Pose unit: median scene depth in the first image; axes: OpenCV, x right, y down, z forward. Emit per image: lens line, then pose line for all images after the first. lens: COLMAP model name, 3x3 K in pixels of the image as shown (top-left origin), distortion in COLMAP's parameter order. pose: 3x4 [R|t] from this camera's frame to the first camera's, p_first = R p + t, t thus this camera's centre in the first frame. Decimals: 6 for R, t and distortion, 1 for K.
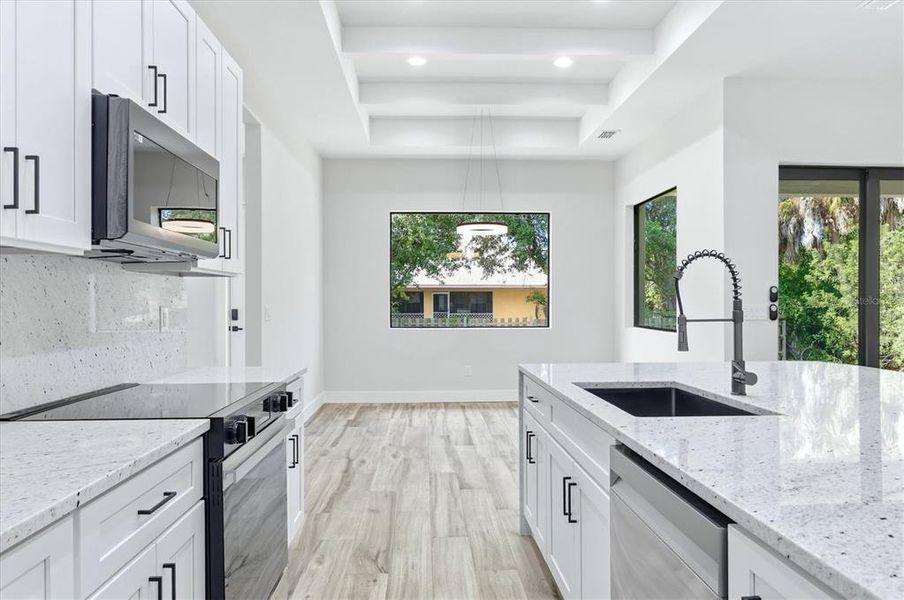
lens RADIAL K [[586.2, 0, 456.9], [0, 586.2, 303.4], [0, 0, 1]] dist [-0.004958, 0.008031]
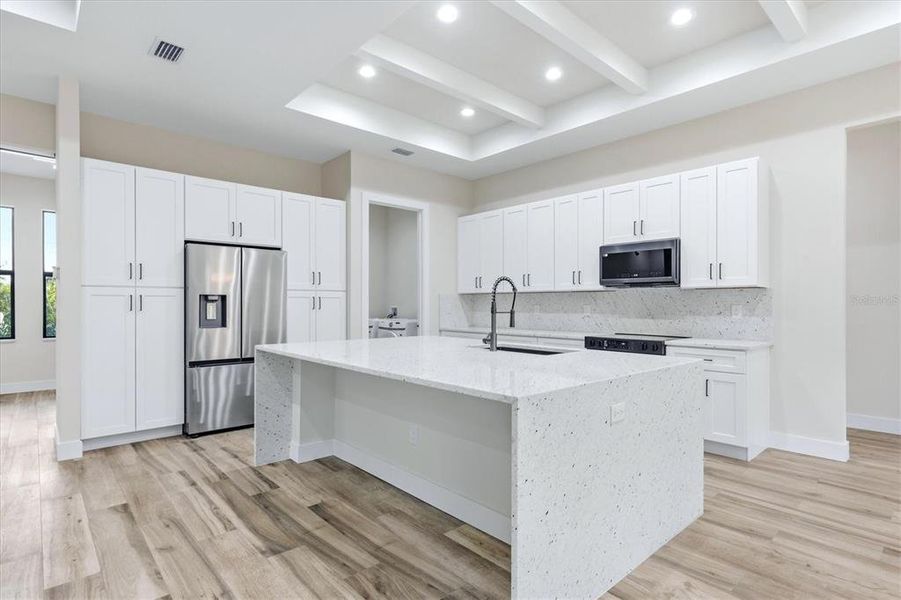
lens RADIAL K [[452.5, 0, 453.1], [0, 452.5, 307.5], [0, 0, 1]] dist [-0.006012, 0.001783]
pose [[-0.774959, 0.007770, -0.631964, 1.105812], [0.001976, 0.999949, 0.009871, -0.002079], [0.632009, 0.006401, -0.774935, 1.500656]]
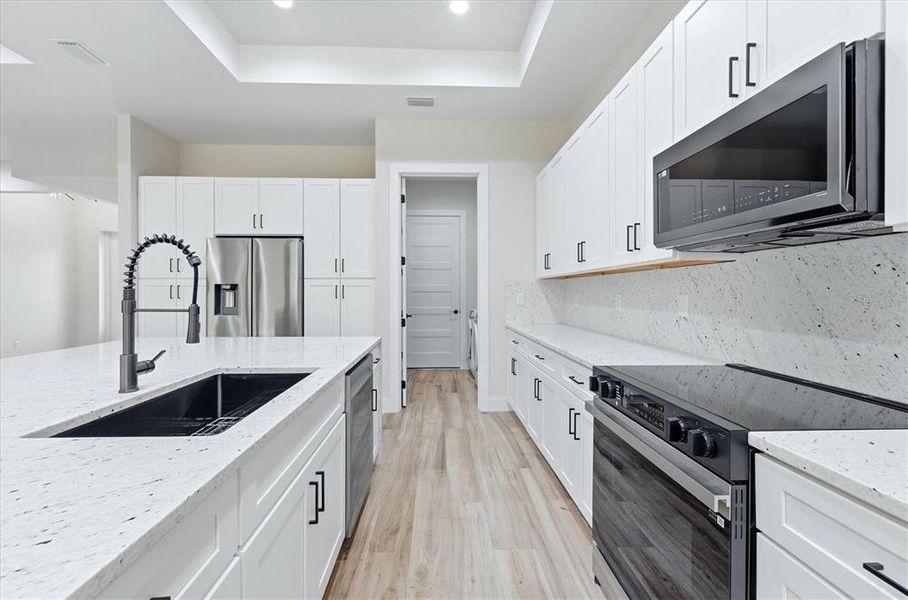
lens RADIAL K [[371.3, 0, 450.5], [0, 371.3, 293.8], [0, 0, 1]] dist [0.000344, -0.000271]
pose [[-0.999879, 0.004598, 0.014893, -0.025723], [0.004658, 0.999981, 0.003940, 0.000662], [-0.014875, 0.004008, -0.999881, 1.145527]]
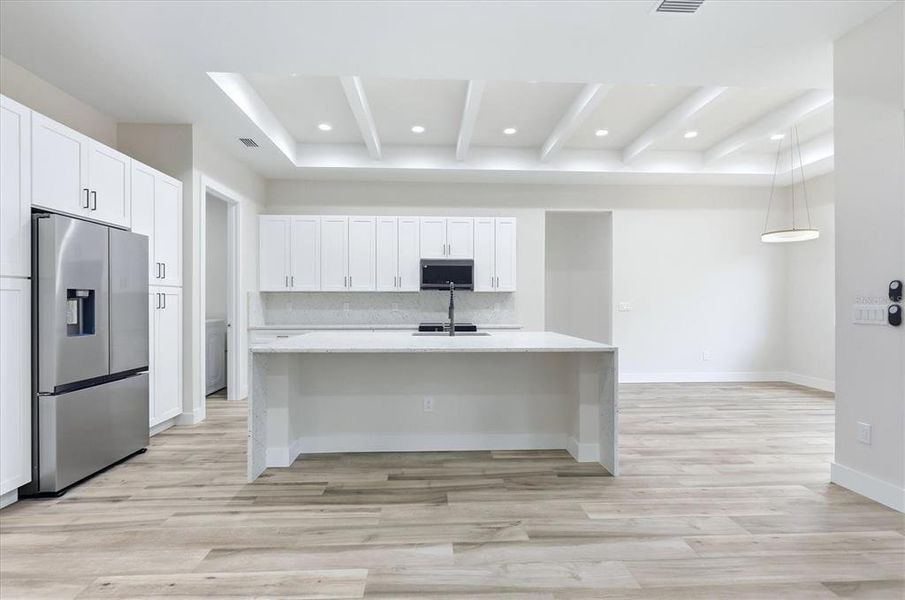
lens RADIAL K [[433.1, 0, 443.9], [0, 433.1, 302.8], [0, 0, 1]] dist [-0.000154, 0.000642]
pose [[-0.015739, 0.004643, -0.999865, 1.782394], [-0.000648, 0.999989, 0.004654, -0.003837], [0.999876, 0.000721, -0.015736, 0.720639]]
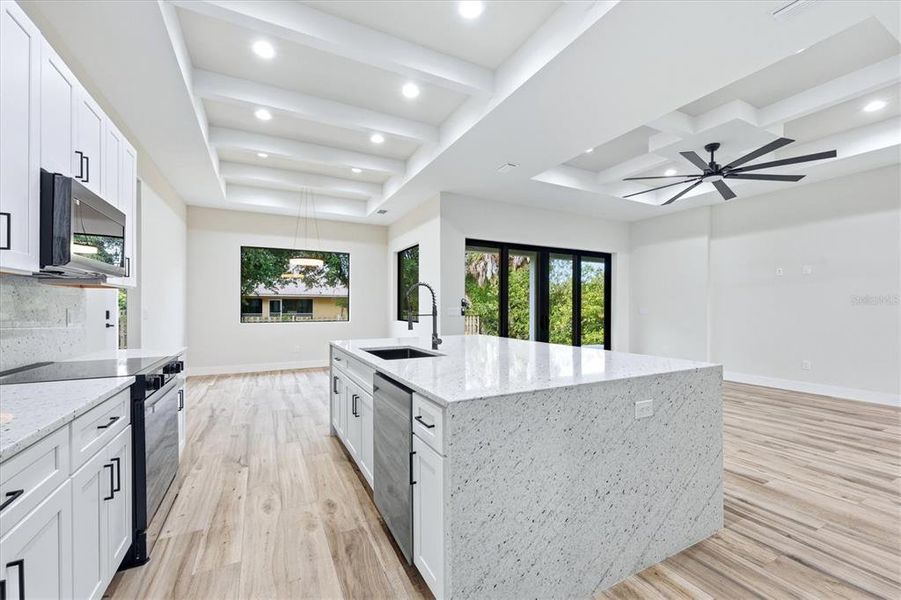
lens RADIAL K [[369.1, 0, 451.4], [0, 369.1, 307.7], [0, 0, 1]] dist [0.000278, -0.000434]
pose [[0.912615, 0.001359, 0.408818, -0.017401], [-0.002333, 0.999996, 0.001884, -0.000737], [-0.408814, -0.002673, 0.912614, -0.199853]]
